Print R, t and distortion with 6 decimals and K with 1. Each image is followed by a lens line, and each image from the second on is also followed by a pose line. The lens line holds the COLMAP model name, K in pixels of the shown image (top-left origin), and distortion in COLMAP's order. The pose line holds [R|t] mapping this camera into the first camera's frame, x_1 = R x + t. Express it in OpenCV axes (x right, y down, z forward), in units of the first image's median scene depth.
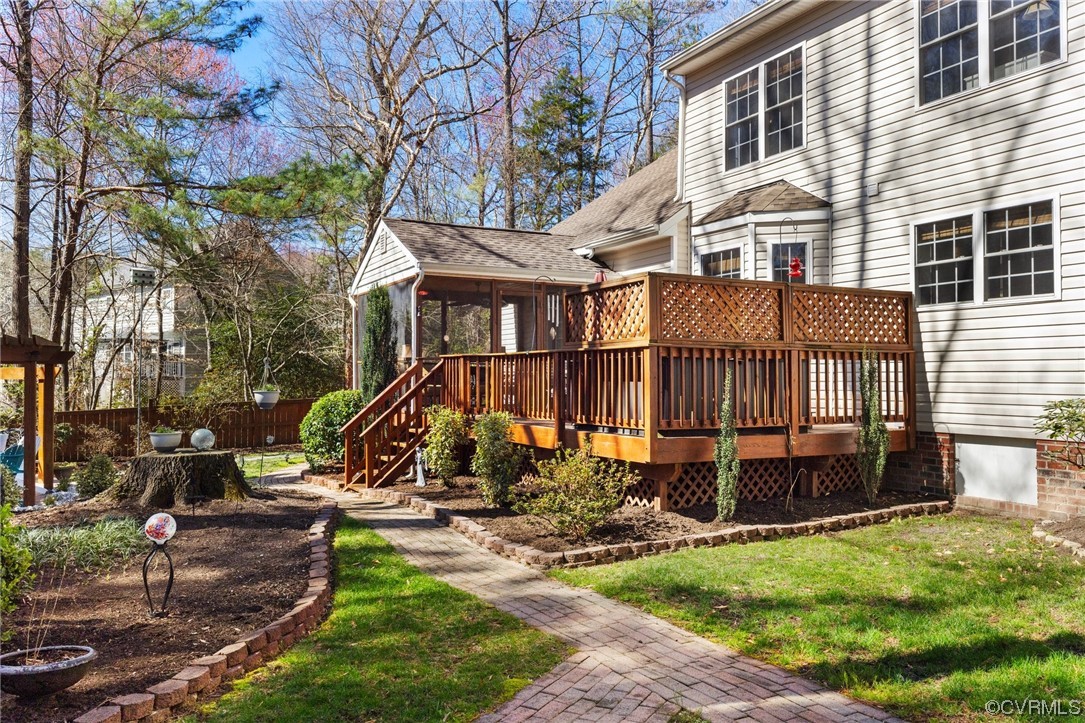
lens RADIAL K [[856.0, 0, 543.1], [0, 856.0, 359.5], [0, 0, 1]] dist [-0.004759, -0.000889]
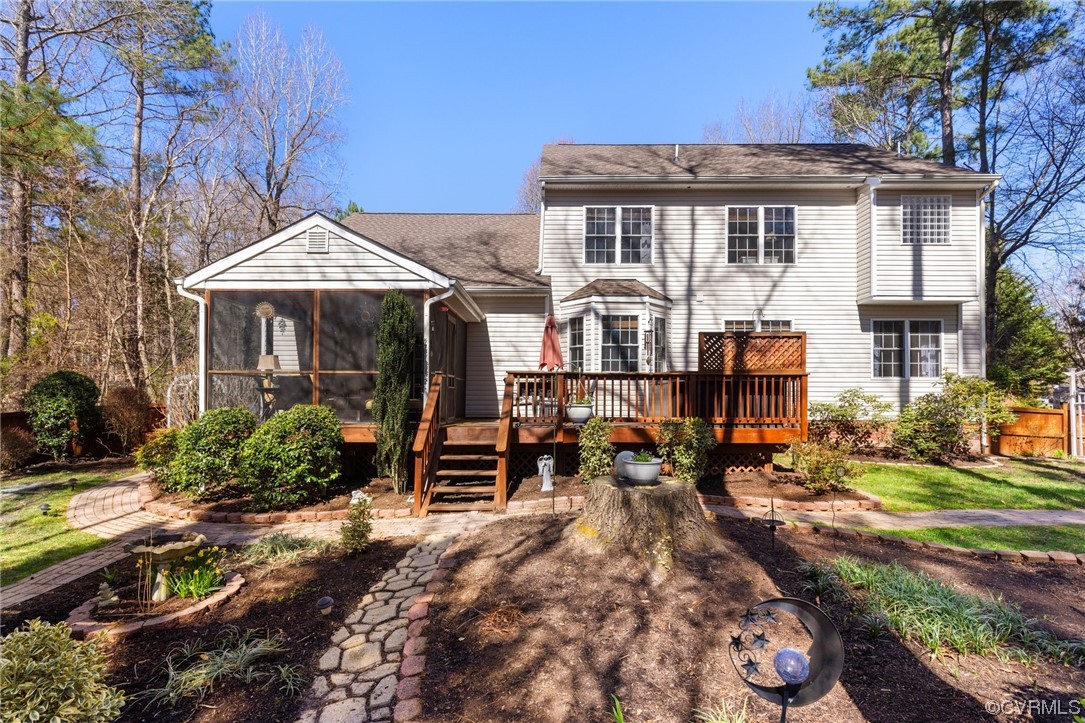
lens RADIAL K [[492.8, 0, 552.3], [0, 492.8, 391.5], [0, 0, 1]] dist [0.002063, 0.000625]
pose [[0.449741, 0.006324, 0.893137, -0.672101], [-0.022492, 0.999738, 0.004247, 0.016600], [-0.892876, -0.021998, 0.449765, 0.680568]]
